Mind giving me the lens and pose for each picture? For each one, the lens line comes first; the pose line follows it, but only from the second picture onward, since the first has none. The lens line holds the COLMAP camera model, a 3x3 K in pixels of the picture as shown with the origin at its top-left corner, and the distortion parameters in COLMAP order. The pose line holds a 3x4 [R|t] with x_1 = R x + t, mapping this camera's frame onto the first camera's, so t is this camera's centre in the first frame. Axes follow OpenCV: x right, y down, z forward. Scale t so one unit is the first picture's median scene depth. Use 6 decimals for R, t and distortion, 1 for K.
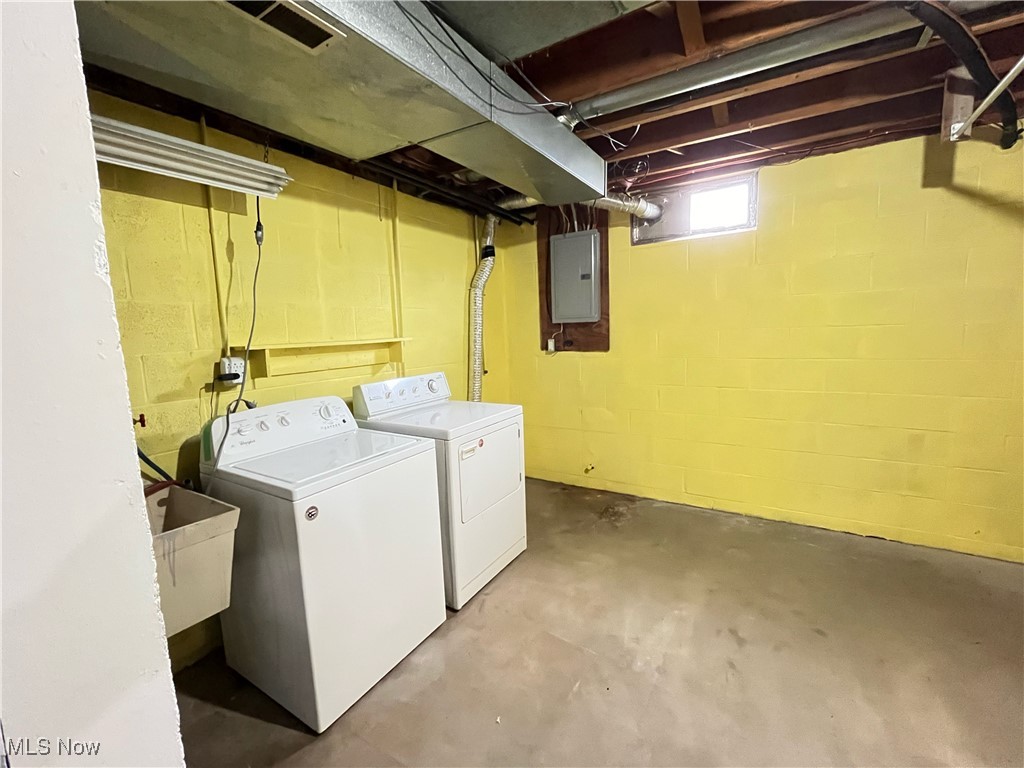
lens RADIAL K [[439.3, 0, 513.1], [0, 439.3, 383.0], [0, 0, 1]] dist [0.000042, 0.000136]
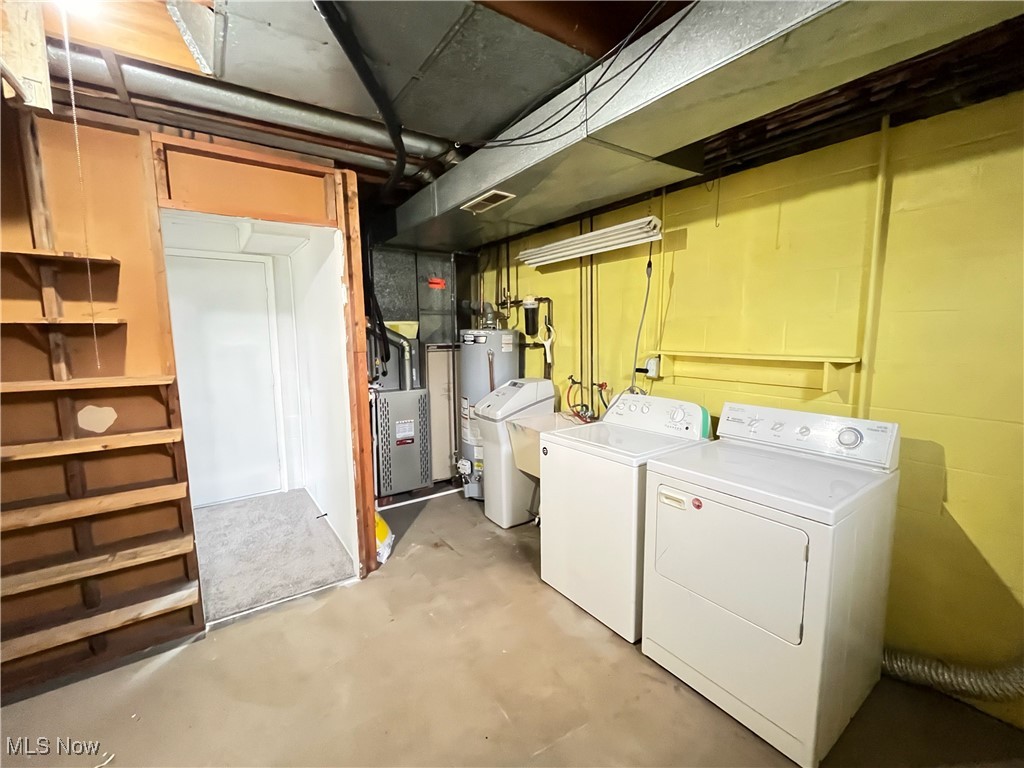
lens RADIAL K [[439.3, 0, 512.8], [0, 439.3, 383.4], [0, 0, 1]] dist [0.000042, 0.000136]
pose [[-0.390527, 0.150237, -0.908250, 0.685798], [-0.093020, 0.975105, 0.201292, -0.182151], [0.915880, 0.163096, -0.366829, 0.926183]]
